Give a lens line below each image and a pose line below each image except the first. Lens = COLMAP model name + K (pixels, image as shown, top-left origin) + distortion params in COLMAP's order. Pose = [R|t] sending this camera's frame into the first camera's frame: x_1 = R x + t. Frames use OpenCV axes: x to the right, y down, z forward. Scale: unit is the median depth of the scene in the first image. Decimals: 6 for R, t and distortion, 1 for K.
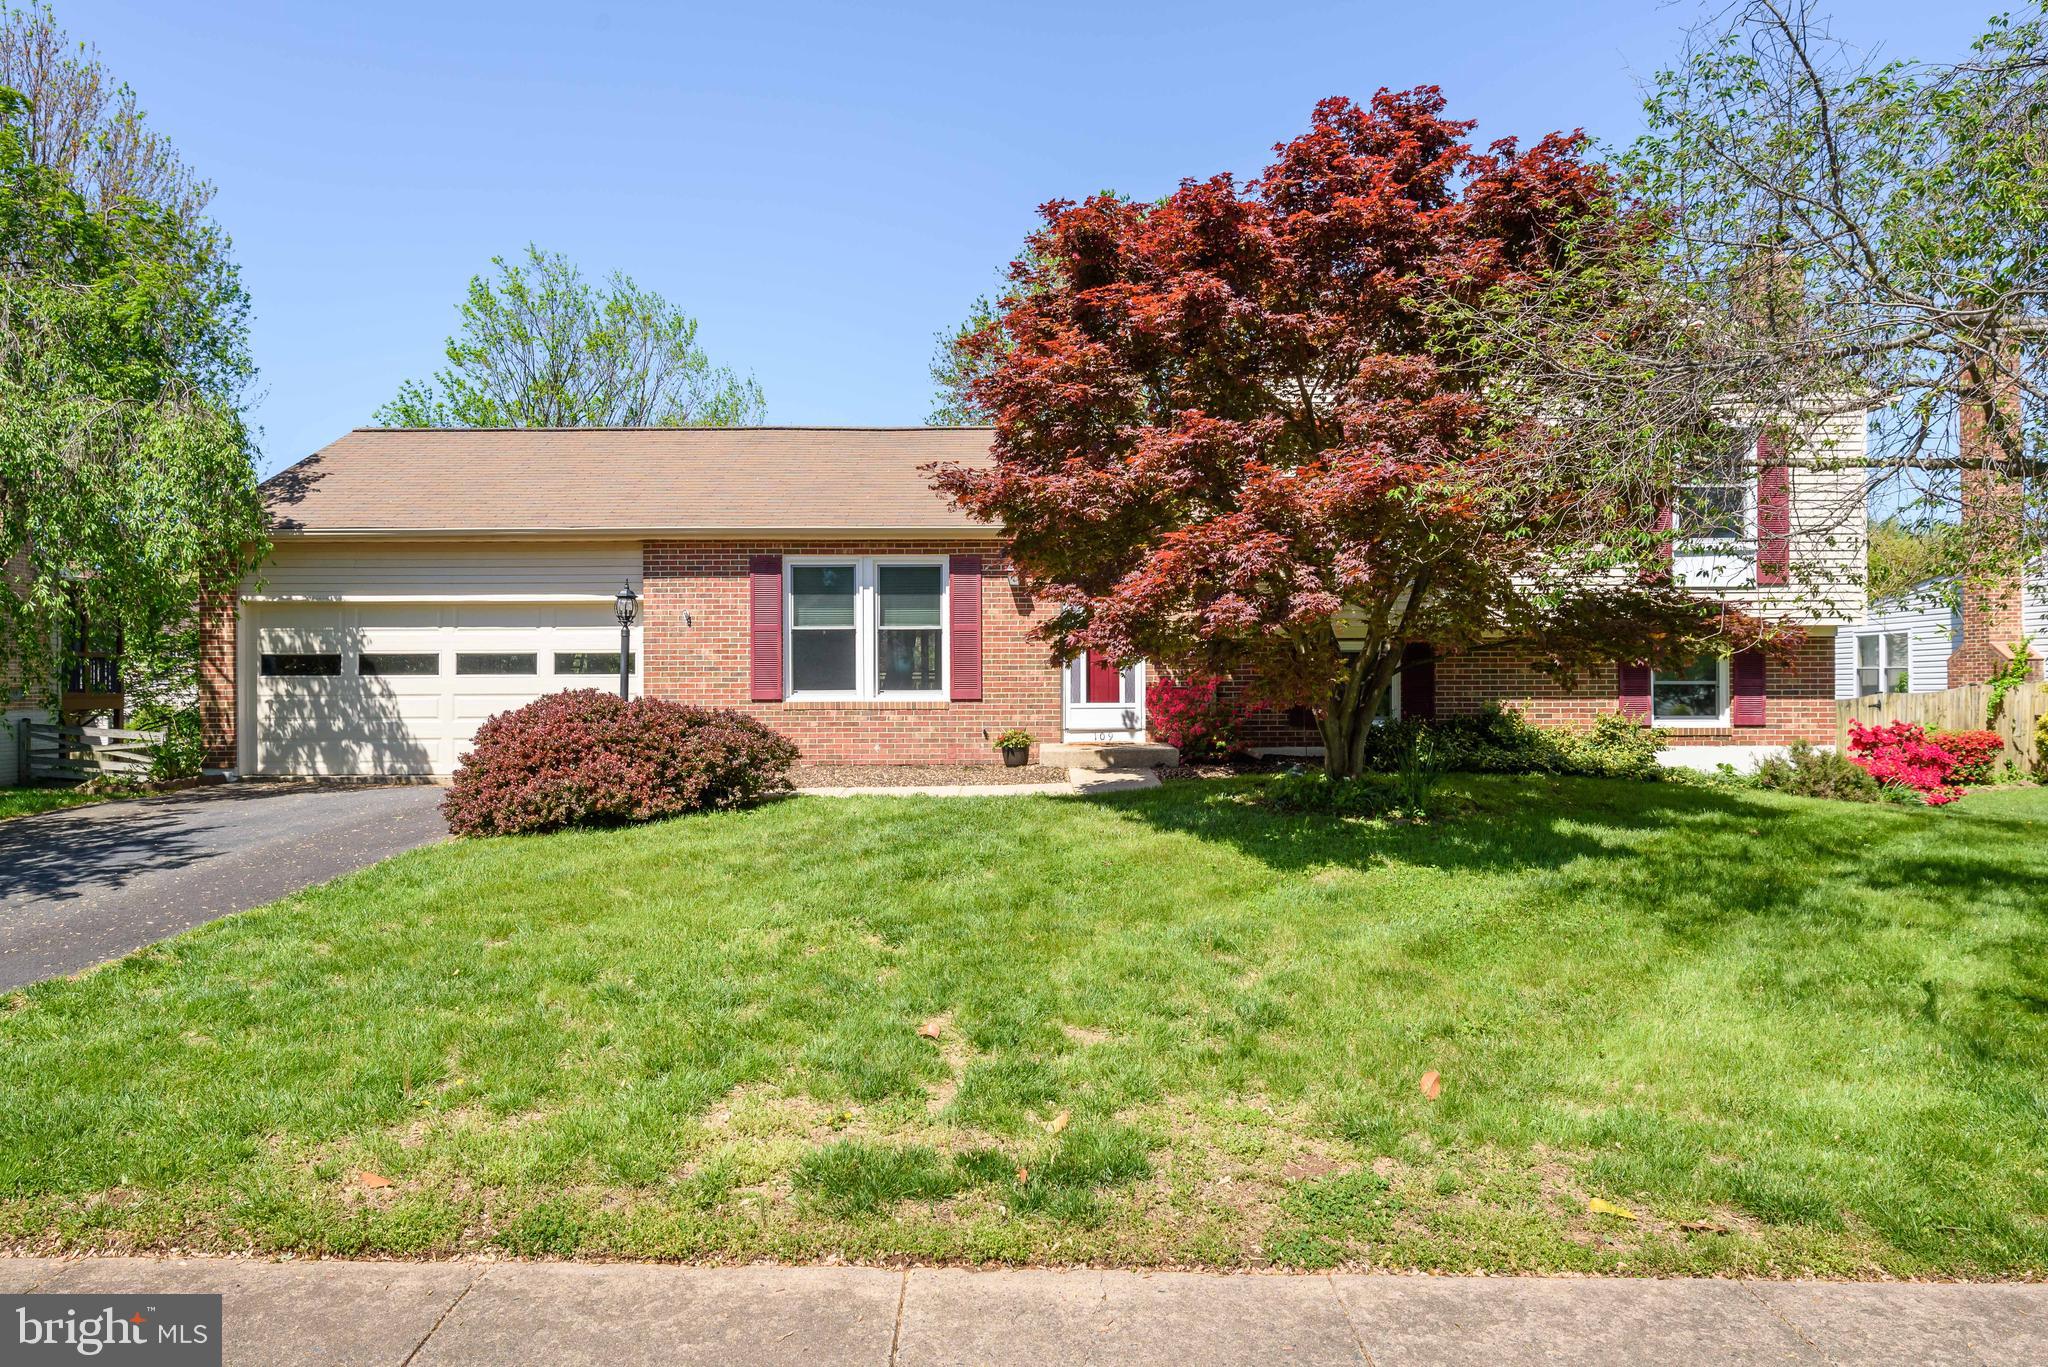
lens RADIAL K [[1181.9, 0, 1024.0], [0, 1181.9, 683.5], [0, 0, 1]] dist [0.001102, 0.000168]
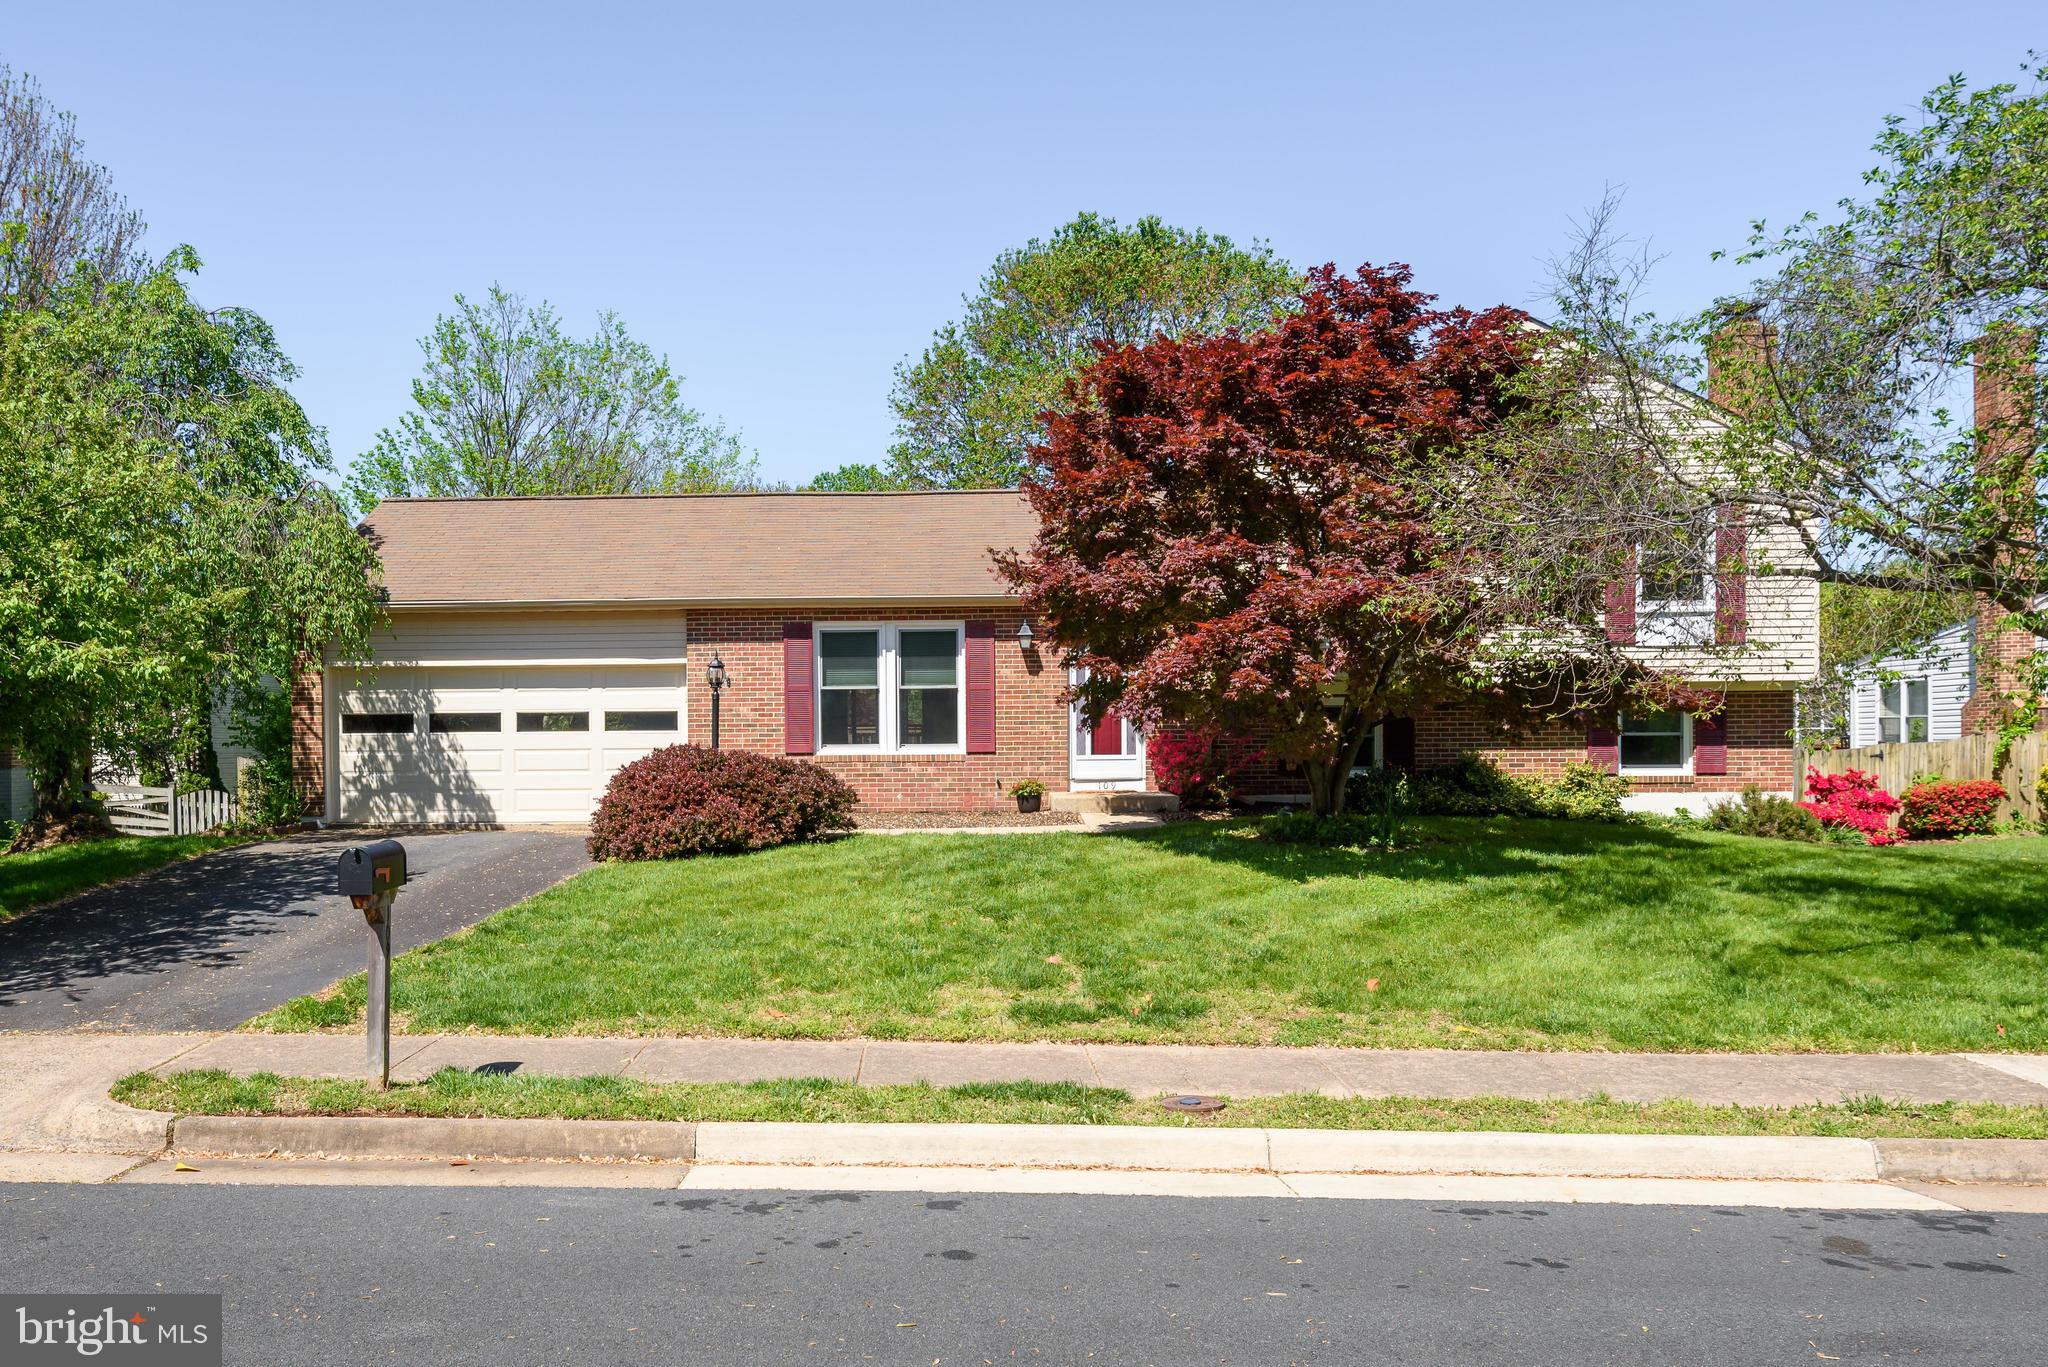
lens RADIAL K [[1195.6, 0, 929.5], [0, 1195.6, 782.9], [0, 0, 1]] dist [0.004571, 0.000313]
pose [[0.998078, -0.001817, -0.061940, -0.037441], [0.004198, 0.999256, 0.038329, -0.001128], [0.061824, -0.038515, 0.997344, -0.154015]]
